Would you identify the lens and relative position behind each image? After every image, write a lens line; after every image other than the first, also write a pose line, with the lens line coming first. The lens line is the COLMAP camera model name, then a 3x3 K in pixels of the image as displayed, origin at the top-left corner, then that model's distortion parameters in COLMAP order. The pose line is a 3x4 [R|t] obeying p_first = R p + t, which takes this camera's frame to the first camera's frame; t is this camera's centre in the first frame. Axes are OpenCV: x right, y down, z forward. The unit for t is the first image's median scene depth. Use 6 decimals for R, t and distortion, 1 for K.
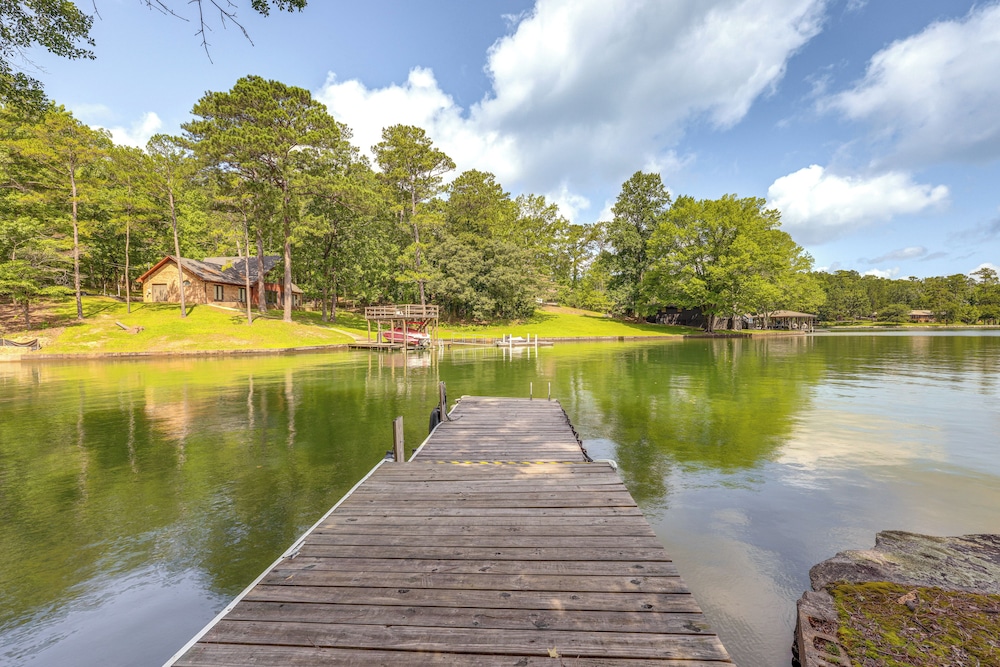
lens RADIAL K [[430.5, 0, 503.7], [0, 430.5, 332.5], [0, 0, 1]] dist [0.001637, -0.000467]
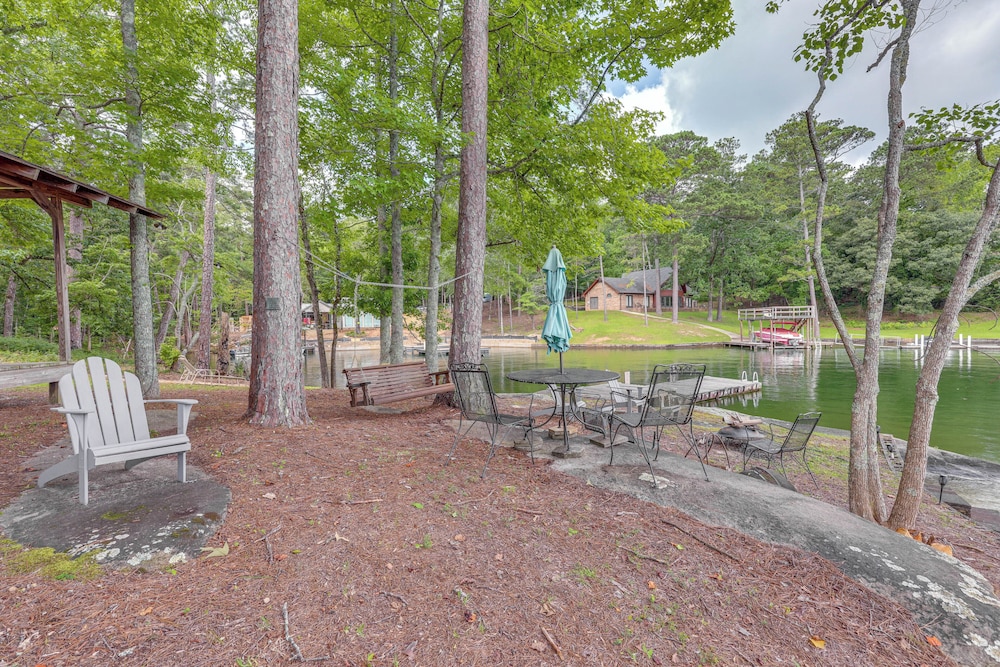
lens RADIAL K [[441.8, 0, 488.1], [0, 441.8, 336.8], [0, 0, 1]] dist [-0.000322, -0.000407]
pose [[0.602374, 0.014518, -0.798082, 0.136300], [0.002986, 0.999787, 0.020442, -0.009047], [0.798208, -0.014697, 0.602202, -0.139869]]
